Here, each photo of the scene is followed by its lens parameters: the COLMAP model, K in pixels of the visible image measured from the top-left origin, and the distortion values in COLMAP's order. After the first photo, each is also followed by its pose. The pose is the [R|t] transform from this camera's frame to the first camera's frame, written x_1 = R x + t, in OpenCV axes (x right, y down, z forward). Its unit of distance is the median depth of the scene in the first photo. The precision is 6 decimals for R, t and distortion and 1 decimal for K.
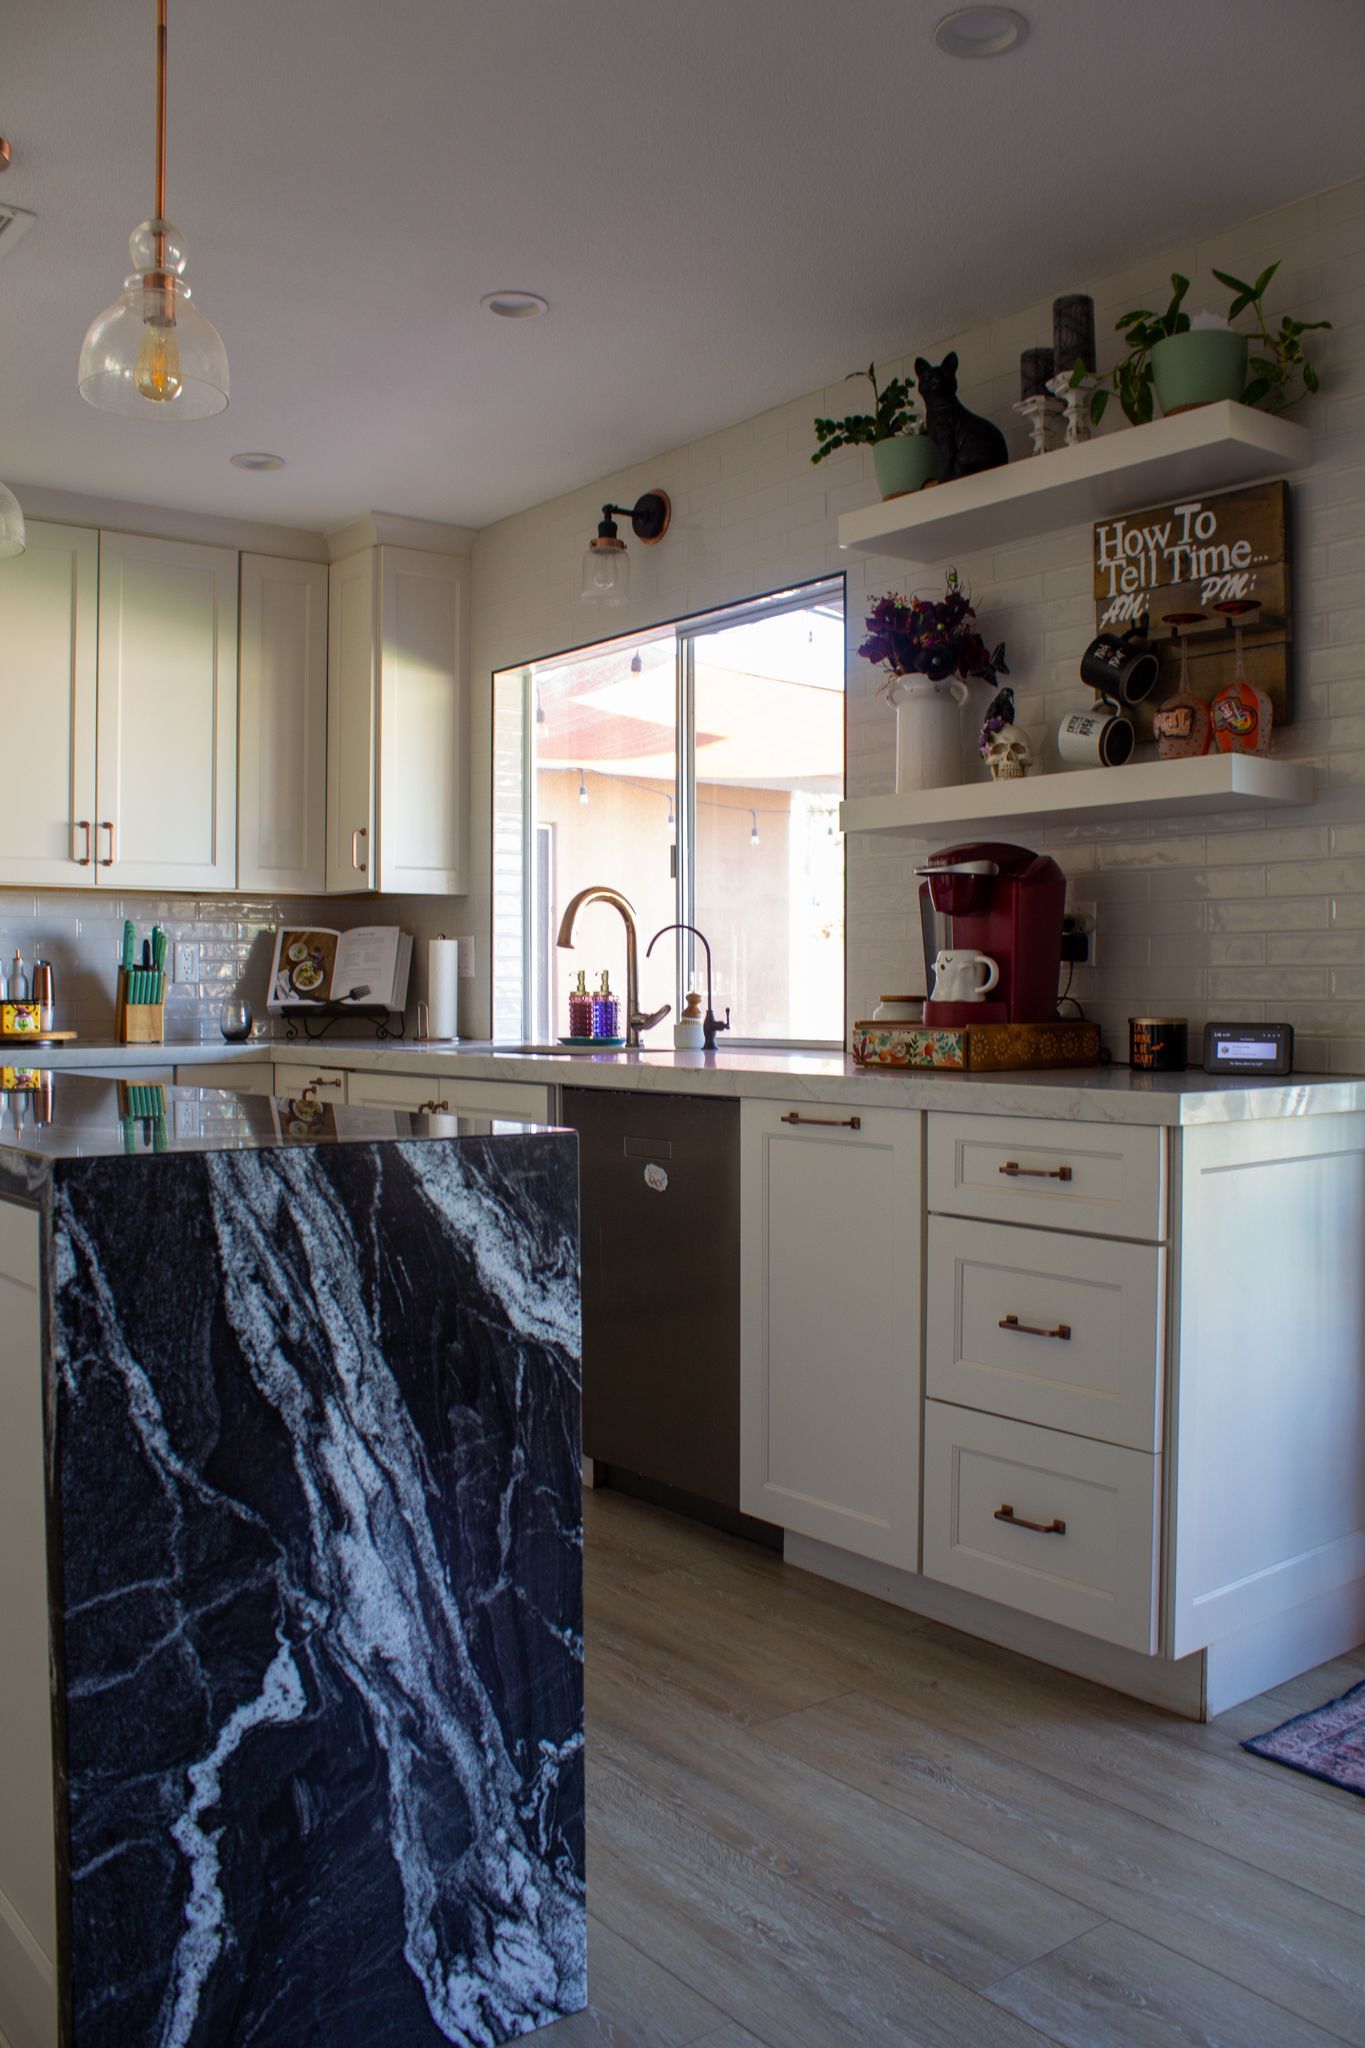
lens RADIAL K [[1703.2, 0, 684.9], [0, 1703.2, 1008.0], [0, 0, 1]] dist [-0.158177, 0.133173]
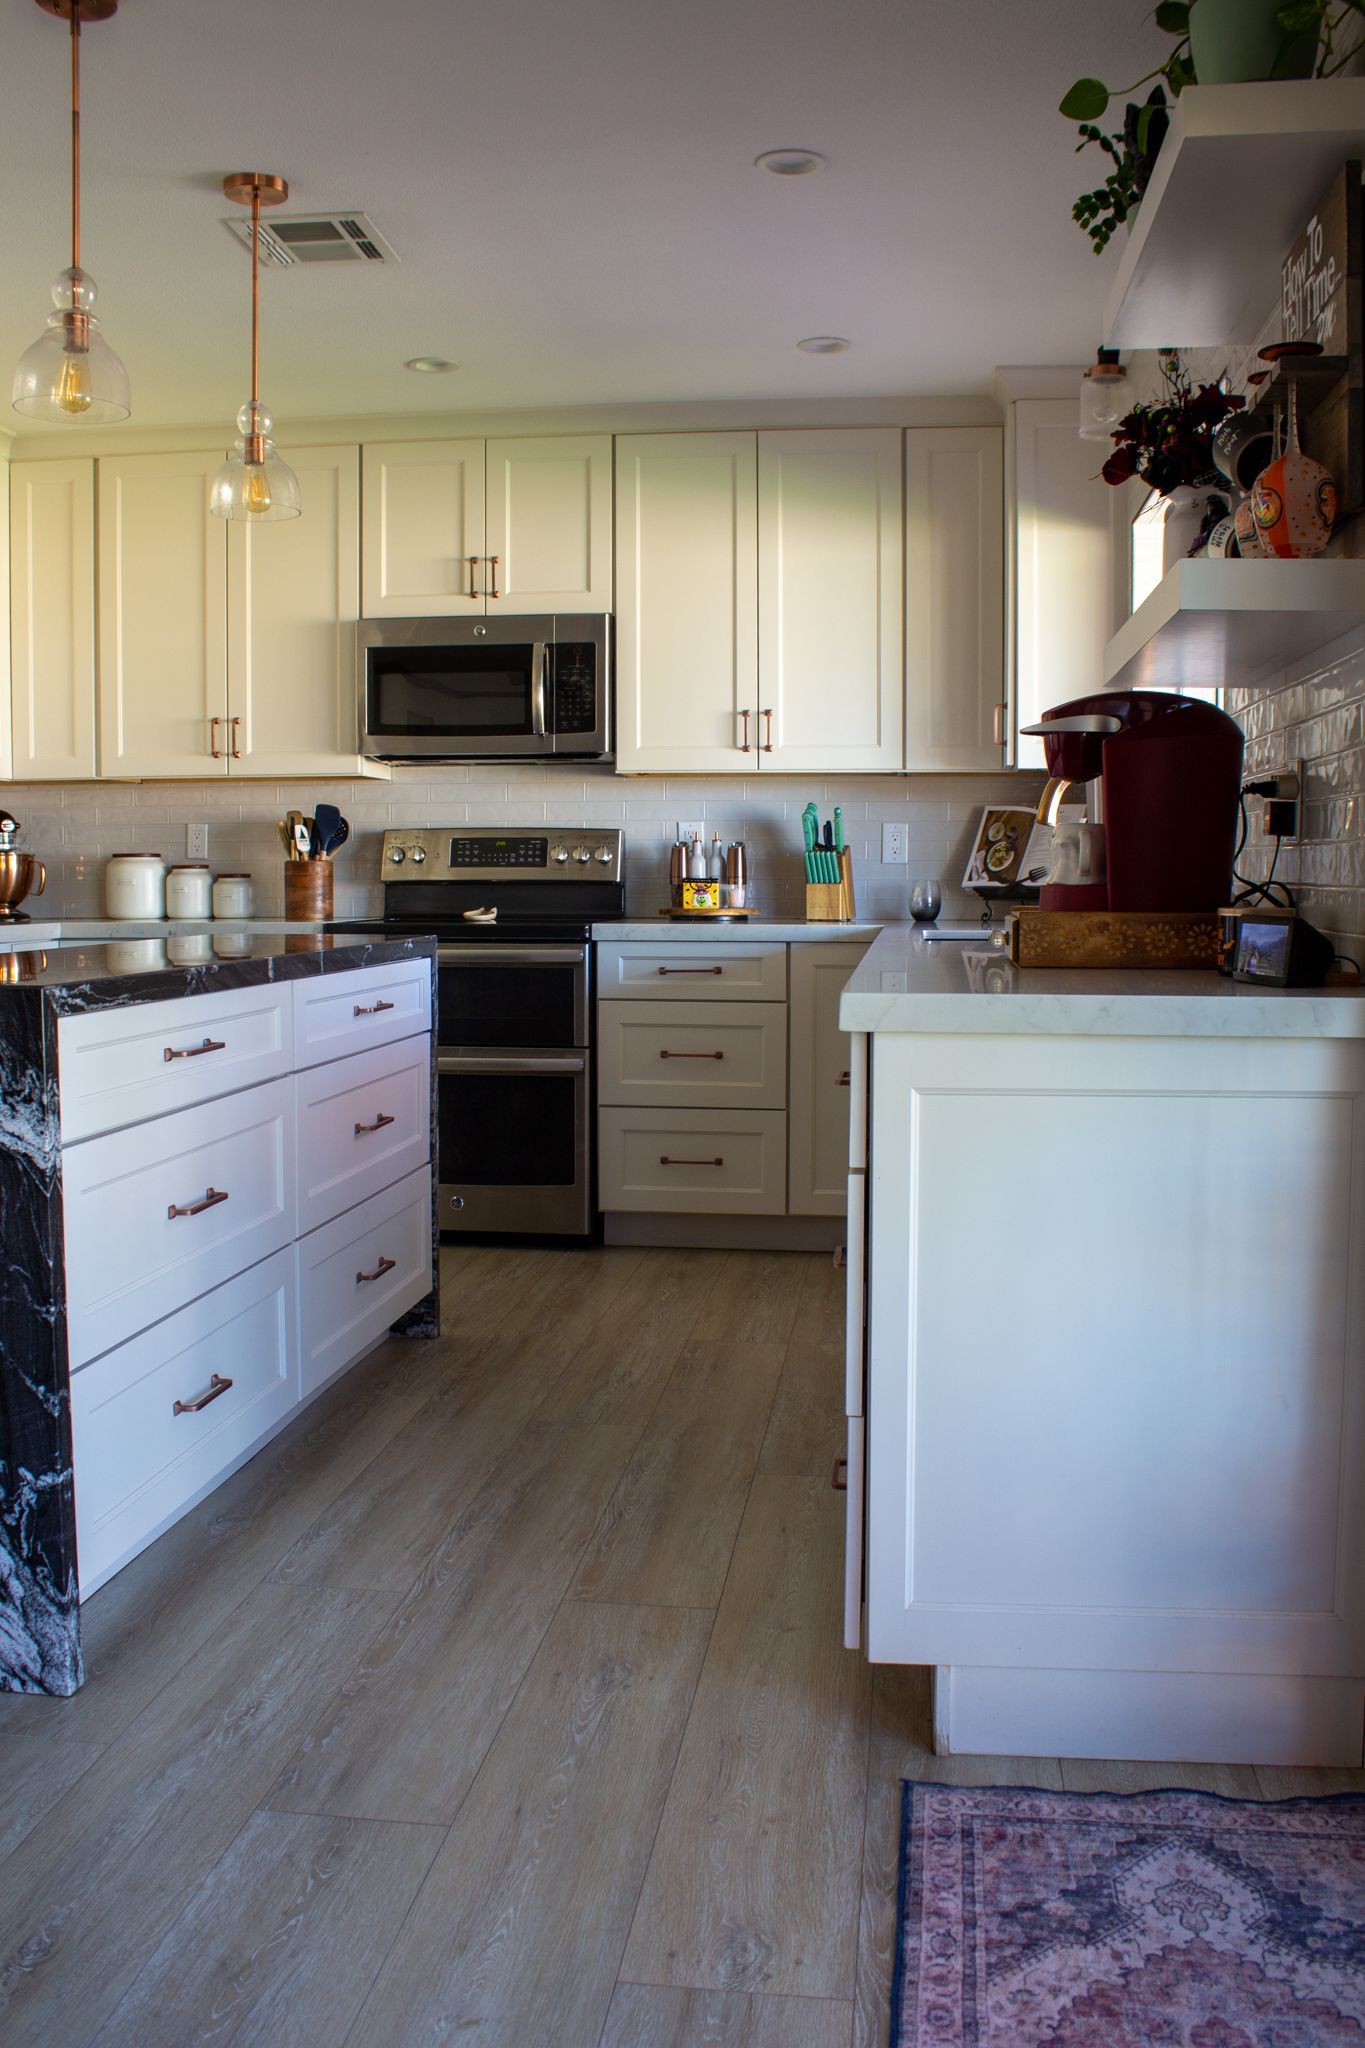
lens RADIAL K [[1834.0, 0, 683.0], [0, 1834.0, 1003.6], [0, 0, 1]] dist [-0.170712, 0.158191]
pose [[0.706532, 0.052332, -0.705743, 1.280079], [-0.008461, 0.997815, 0.065519, -0.005497], [0.707630, -0.040320, 0.705432, 0.434320]]
